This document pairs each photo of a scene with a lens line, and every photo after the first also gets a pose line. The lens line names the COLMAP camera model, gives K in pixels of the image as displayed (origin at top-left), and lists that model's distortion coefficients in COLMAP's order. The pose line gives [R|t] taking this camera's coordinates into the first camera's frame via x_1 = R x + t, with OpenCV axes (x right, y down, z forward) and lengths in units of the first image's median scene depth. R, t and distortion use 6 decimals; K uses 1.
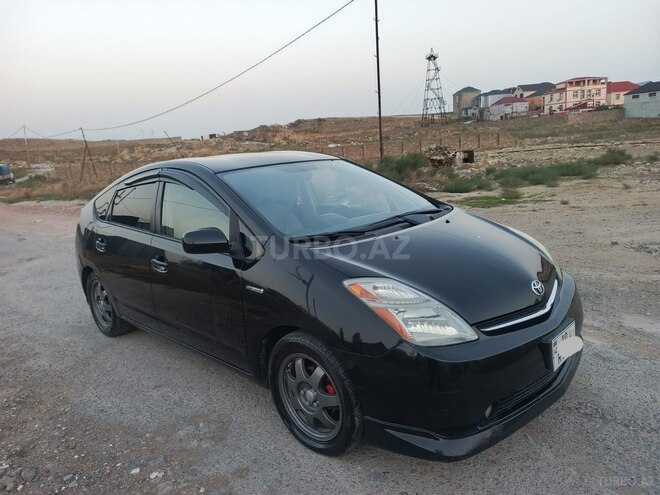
lens RADIAL K [[469.0, 0, 329.2], [0, 469.0, 249.3], [0, 0, 1]] dist [0.019109, -0.013820]
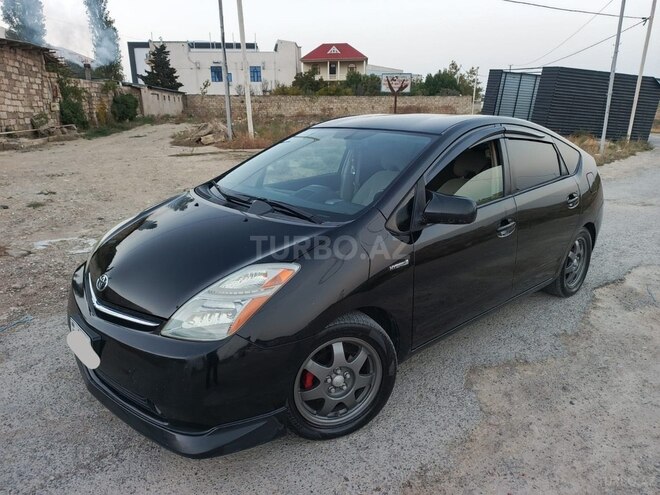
lens RADIAL K [[471.0, 0, 328.8], [0, 471.0, 249.4], [0, 0, 1]] dist [0.008461, -0.001896]
pose [[-0.055394, 0.362077, -0.930501, 0.201687], [-0.210348, 0.906785, 0.365370, -0.067896], [0.976056, 0.215968, 0.025931, 0.220104]]
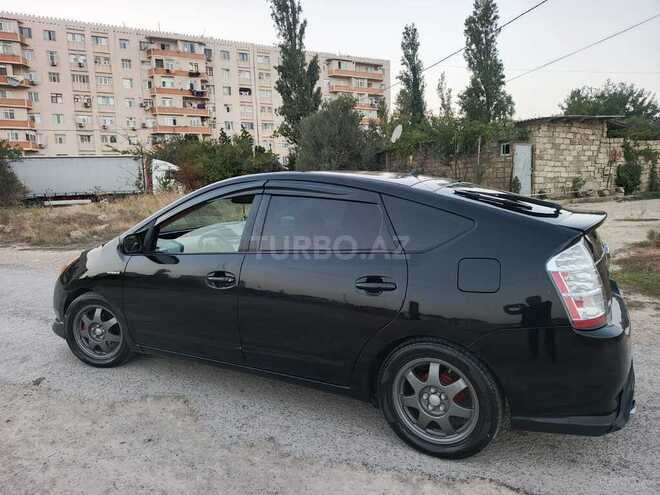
lens RADIAL K [[469.0, 0, 329.2], [0, 469.0, 249.3], [0, 0, 1]] dist [0.019109, -0.013820]
pose [[-0.960831, 0.148931, -0.233715, 0.004172], [0.058548, 0.933380, 0.354083, -0.100646], [0.270879, 0.326530, -0.905540, 0.493244]]
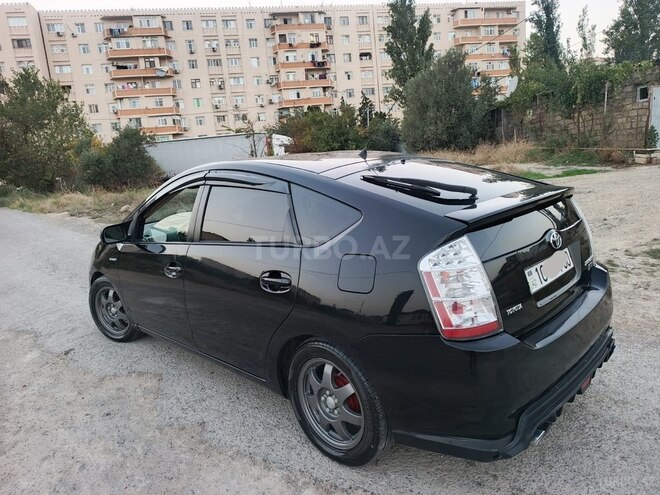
lens RADIAL K [[471.0, 0, 328.8], [0, 471.0, 249.4], [0, 0, 1]] dist [0.008461, -0.001896]
pose [[-0.983827, 0.172502, 0.048246, -0.078009], [0.177624, 0.904784, 0.387061, -0.097166], [0.023116, 0.389370, -0.920791, 0.495184]]
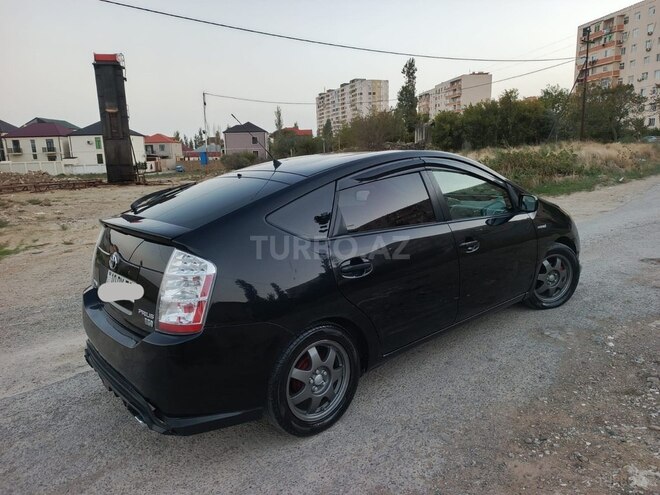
lens RADIAL K [[469.0, 0, 329.2], [0, 469.0, 249.3], [0, 0, 1]] dist [0.019109, -0.013820]
pose [[0.103297, -0.119741, 0.987417, -0.310337], [0.251085, 0.963716, 0.090600, -0.028825], [-0.962438, 0.238567, 0.129614, 0.254223]]
